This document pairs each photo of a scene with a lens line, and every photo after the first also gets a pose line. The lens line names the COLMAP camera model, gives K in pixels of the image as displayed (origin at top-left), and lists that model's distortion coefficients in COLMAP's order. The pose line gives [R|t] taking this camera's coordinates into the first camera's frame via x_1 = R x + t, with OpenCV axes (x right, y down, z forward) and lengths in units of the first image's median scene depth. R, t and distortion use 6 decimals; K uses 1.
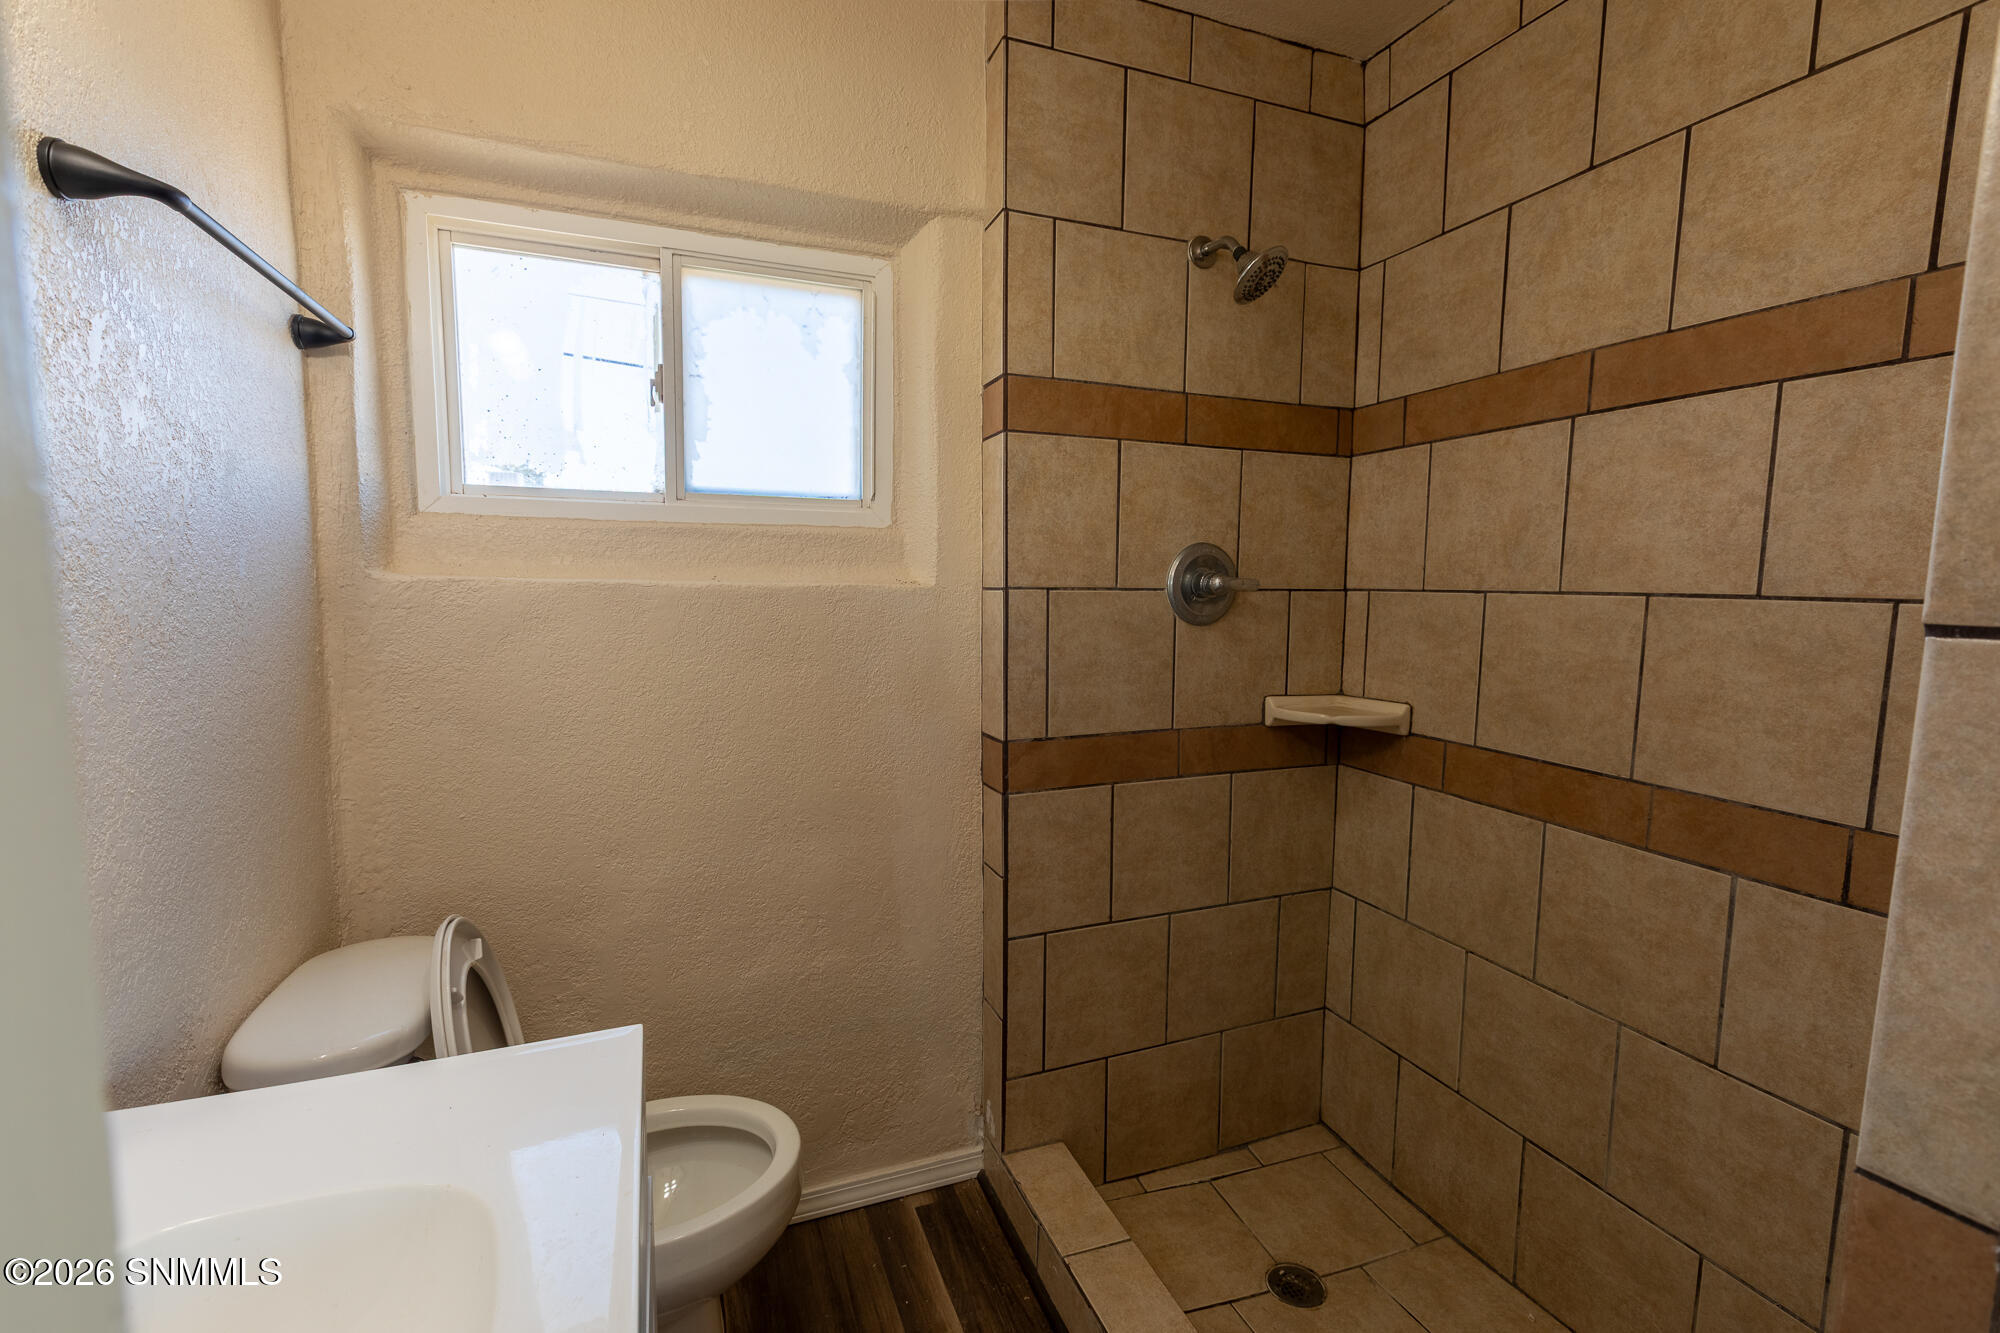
lens RADIAL K [[884.8, 0, 990.5], [0, 884.8, 673.6], [0, 0, 1]] dist [0.004643, 0.000819]
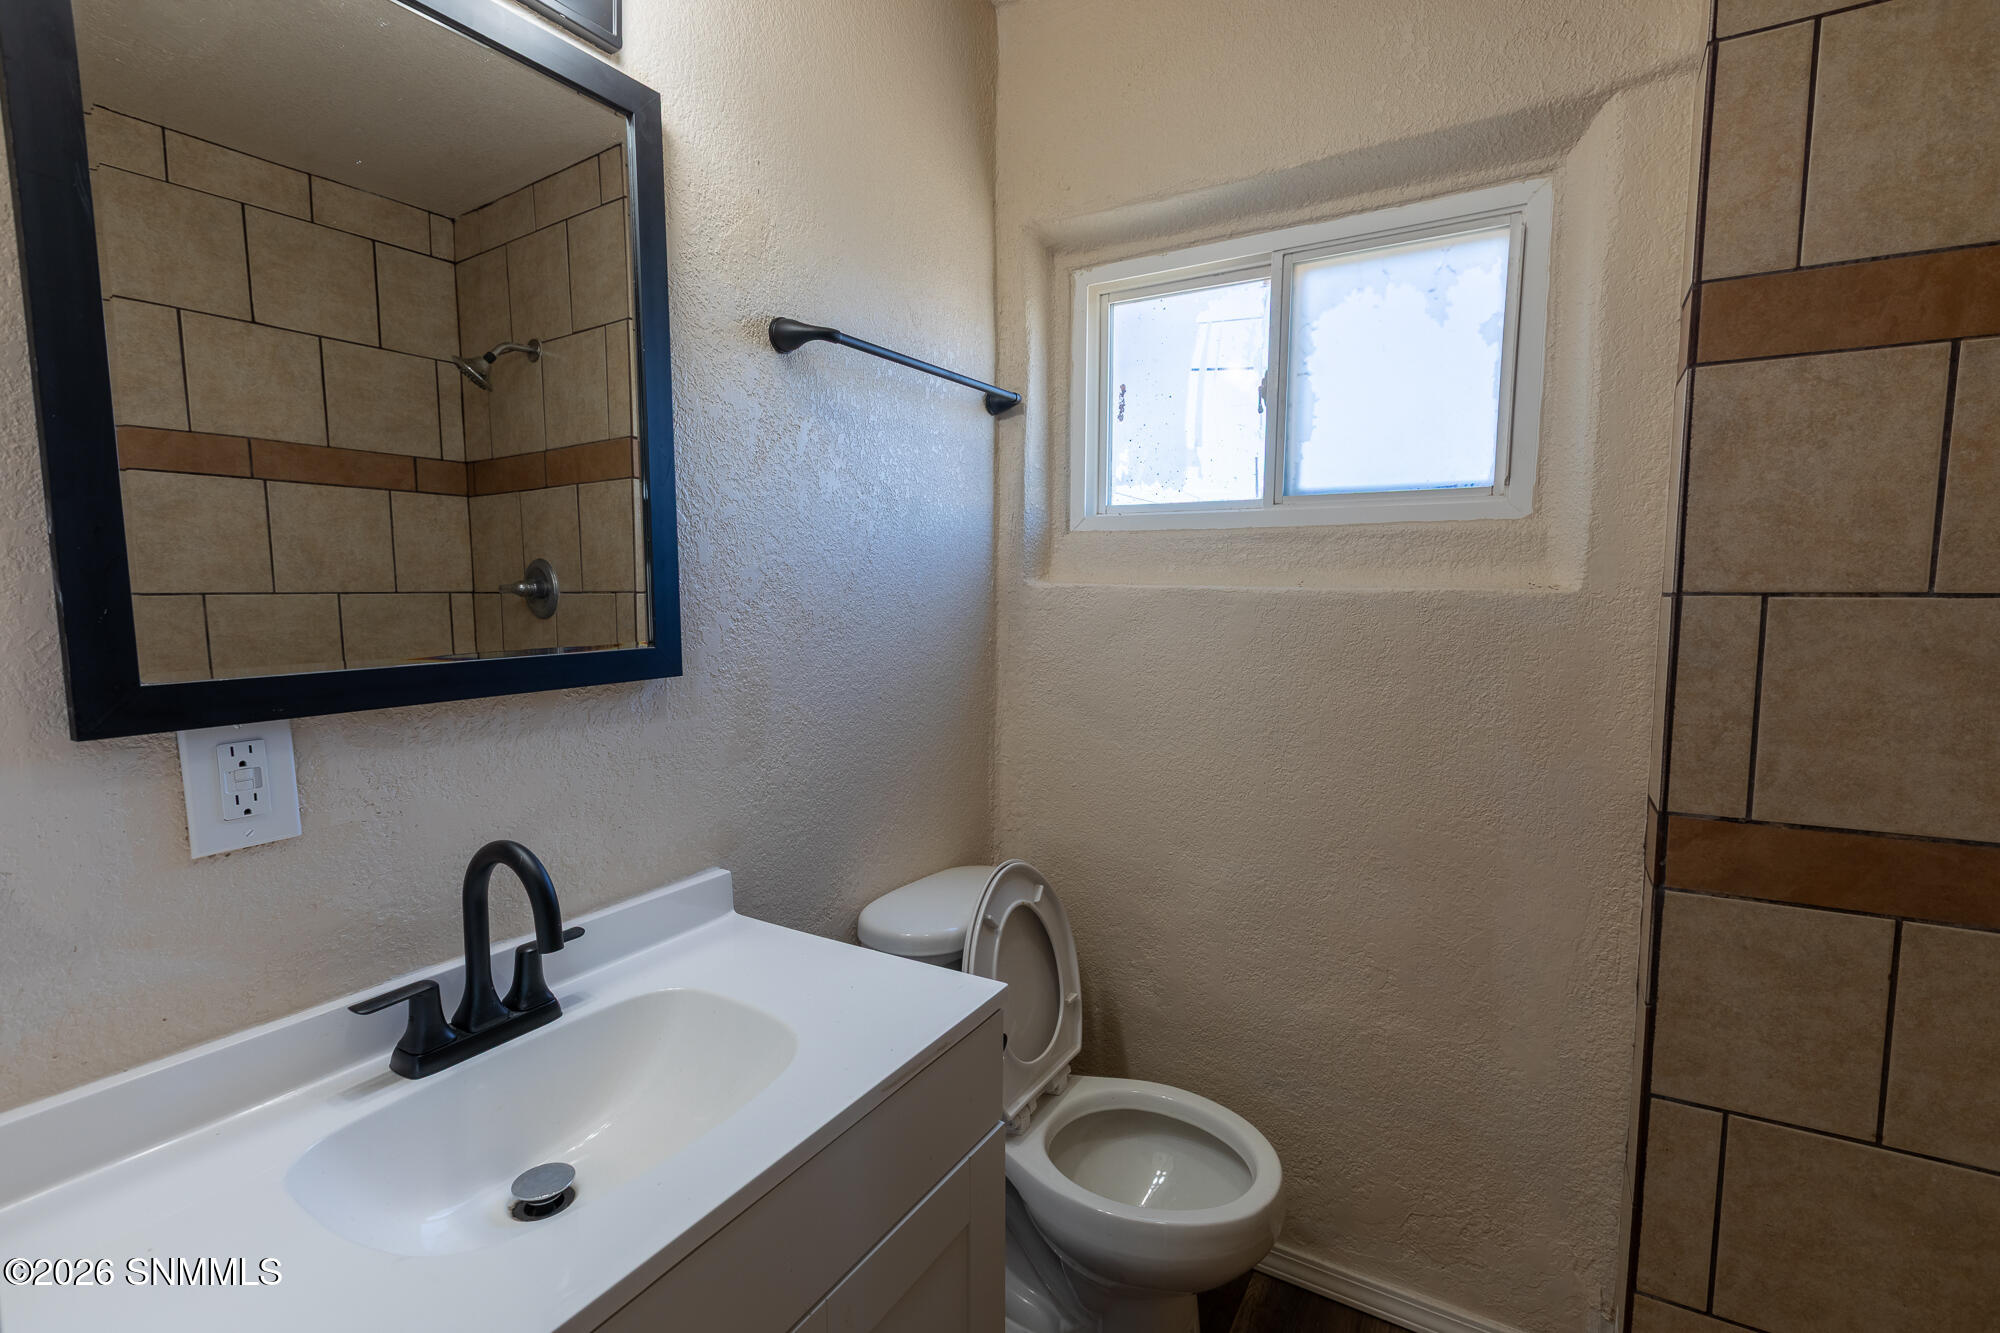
lens RADIAL K [[884.8, 0, 990.5], [0, 884.8, 673.6], [0, 0, 1]] dist [0.004643, 0.000819]
pose [[0.619743, 0.069681, -0.781705, 0.235801], [-0.077421, 0.996620, 0.027458, -0.011246], [0.780977, 0.043503, 0.623043, 0.148832]]
